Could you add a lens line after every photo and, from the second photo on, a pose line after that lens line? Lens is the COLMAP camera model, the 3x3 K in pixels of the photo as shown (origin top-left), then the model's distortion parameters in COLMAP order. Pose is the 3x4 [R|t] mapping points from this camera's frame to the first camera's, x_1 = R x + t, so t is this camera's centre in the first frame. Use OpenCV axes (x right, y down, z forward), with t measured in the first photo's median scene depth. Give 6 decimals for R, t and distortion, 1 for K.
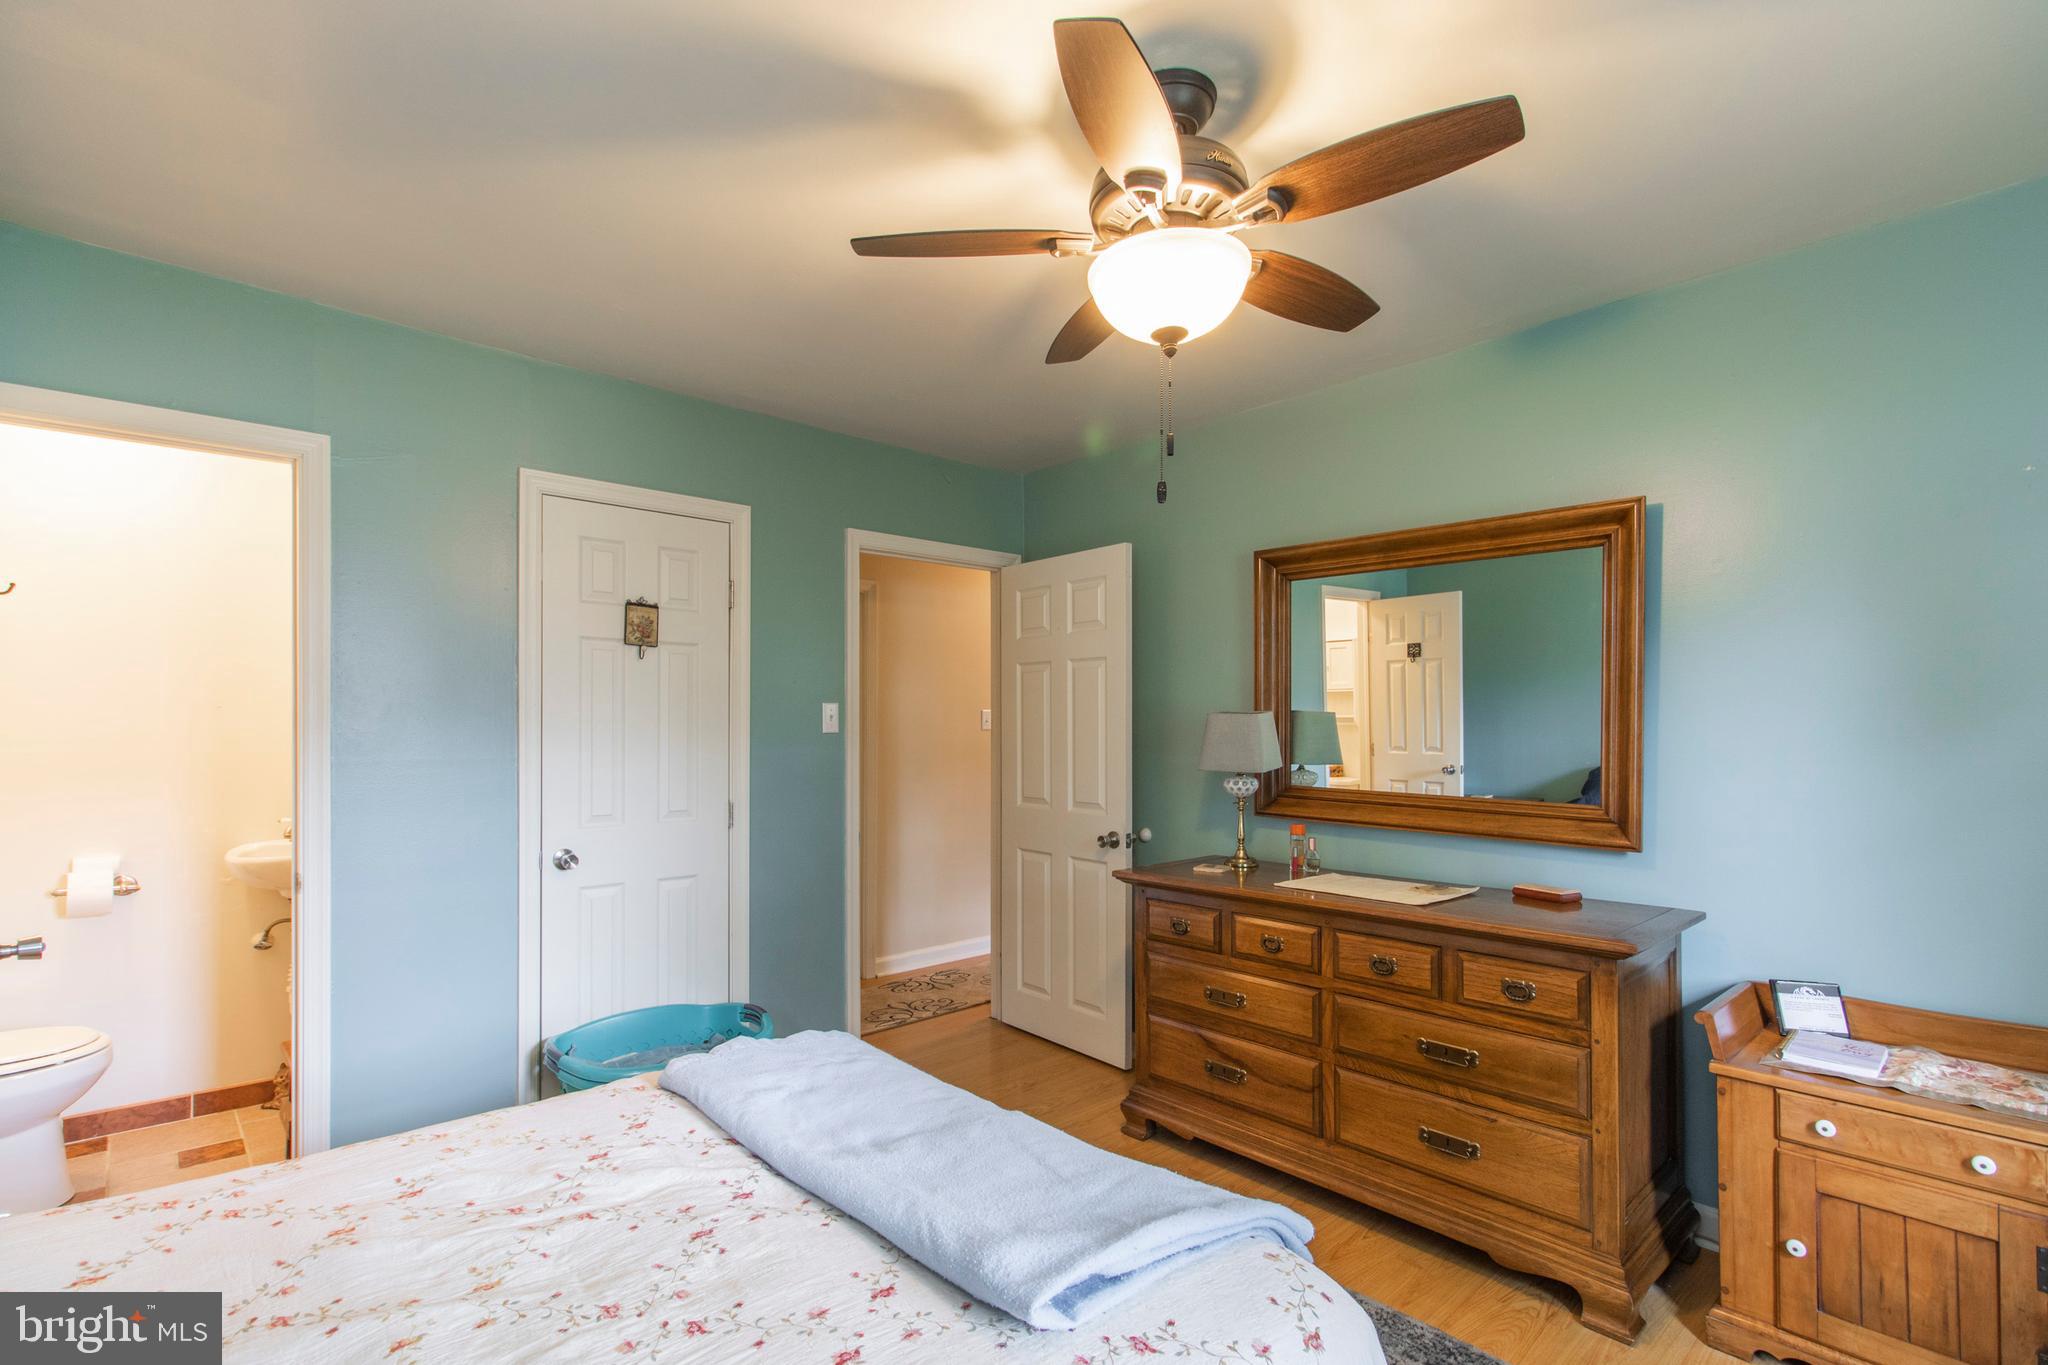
lens RADIAL K [[941.4, 0, 1030.7], [0, 941.4, 730.0], [0, 0, 1]] dist [0.002249, 0.000590]
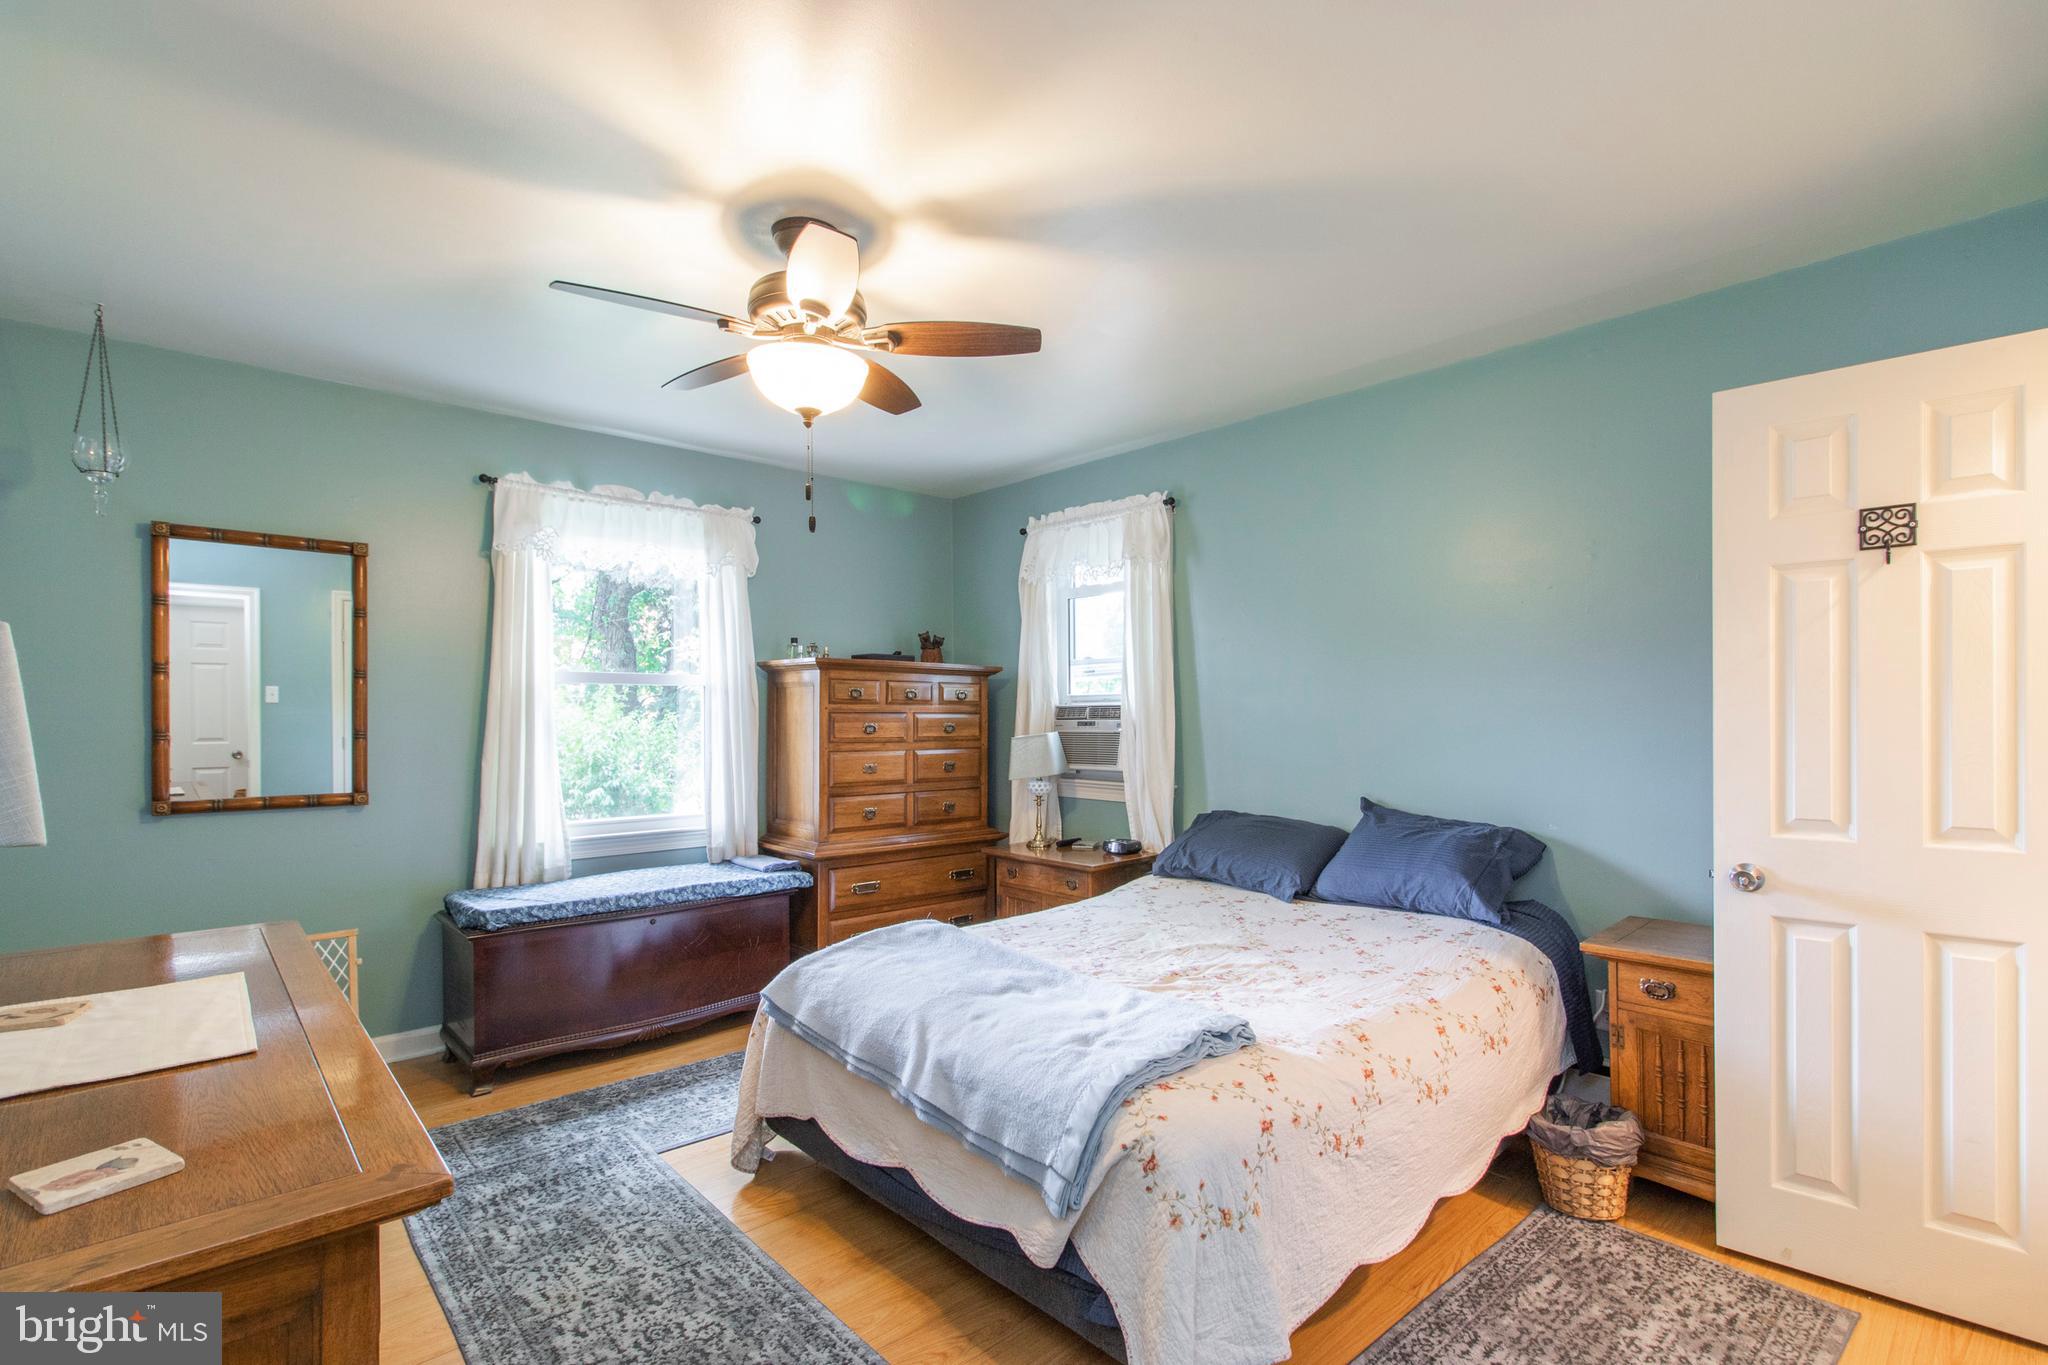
lens RADIAL K [[945.6, 0, 1007.5], [0, 945.6, 698.3], [0, 0, 1]] dist [0.000157, -0.000122]
pose [[-0.999977, -0.000018, 0.006829, -0.076087], [-0.000142, 0.999833, -0.018264, 0.013280], [-0.006827, -0.018265, -0.999810, 1.273513]]
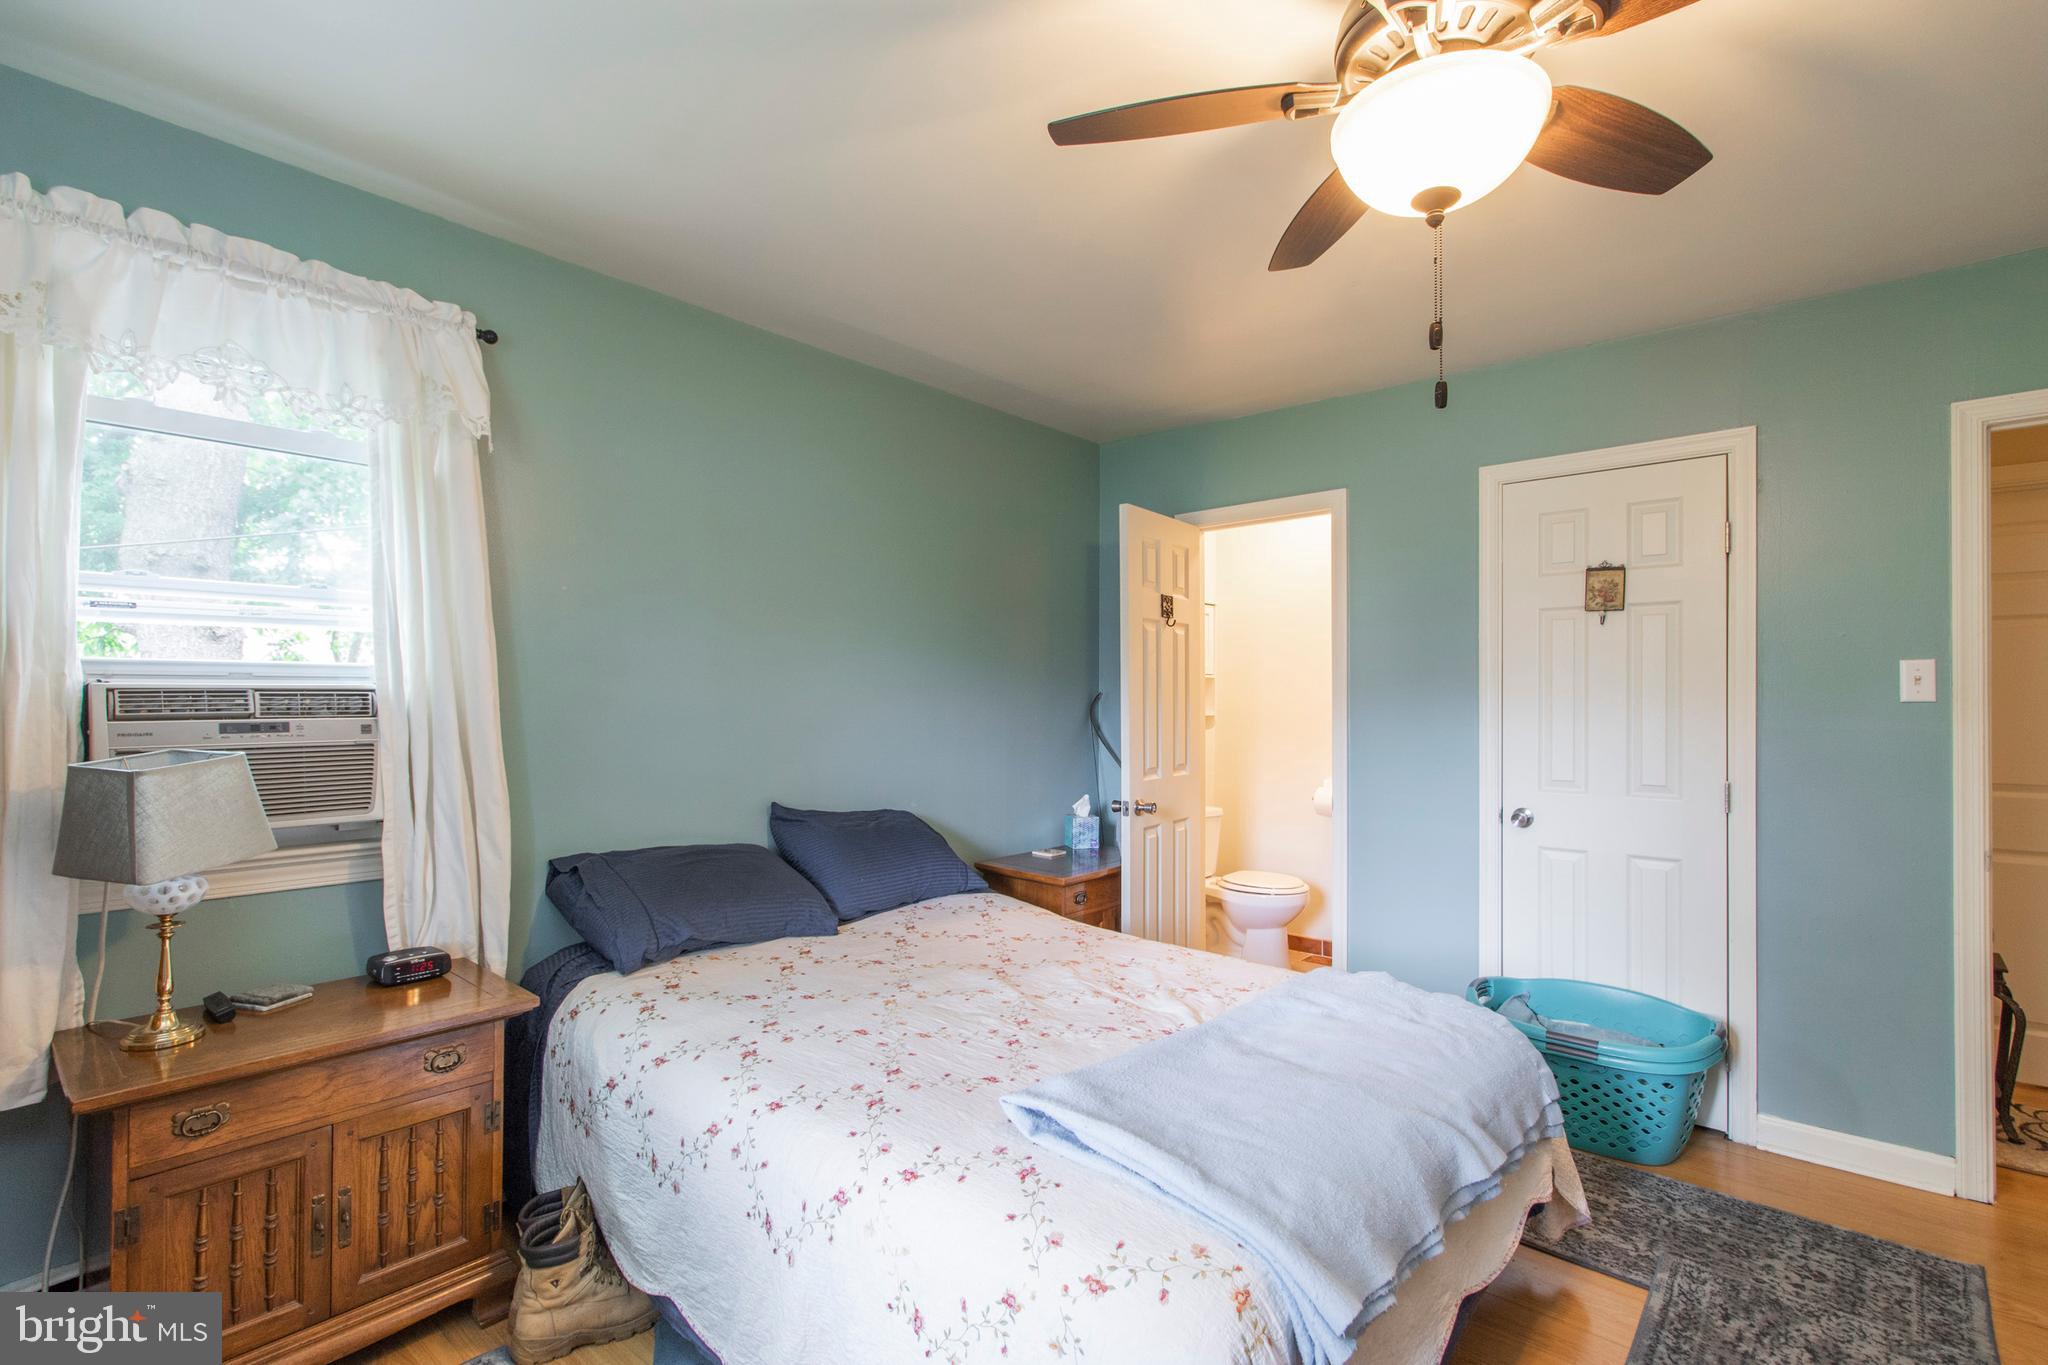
lens RADIAL K [[929.4, 0, 1011.1], [0, 929.4, 692.7], [0, 0, 1]] dist [-0.001915, -0.000140]
pose [[0.102108, -0.009527, -0.994728, 0.486802], [-0.003156, 0.999946, -0.009901, 0.006321], [0.994768, 0.004150, 0.102073, 0.301675]]
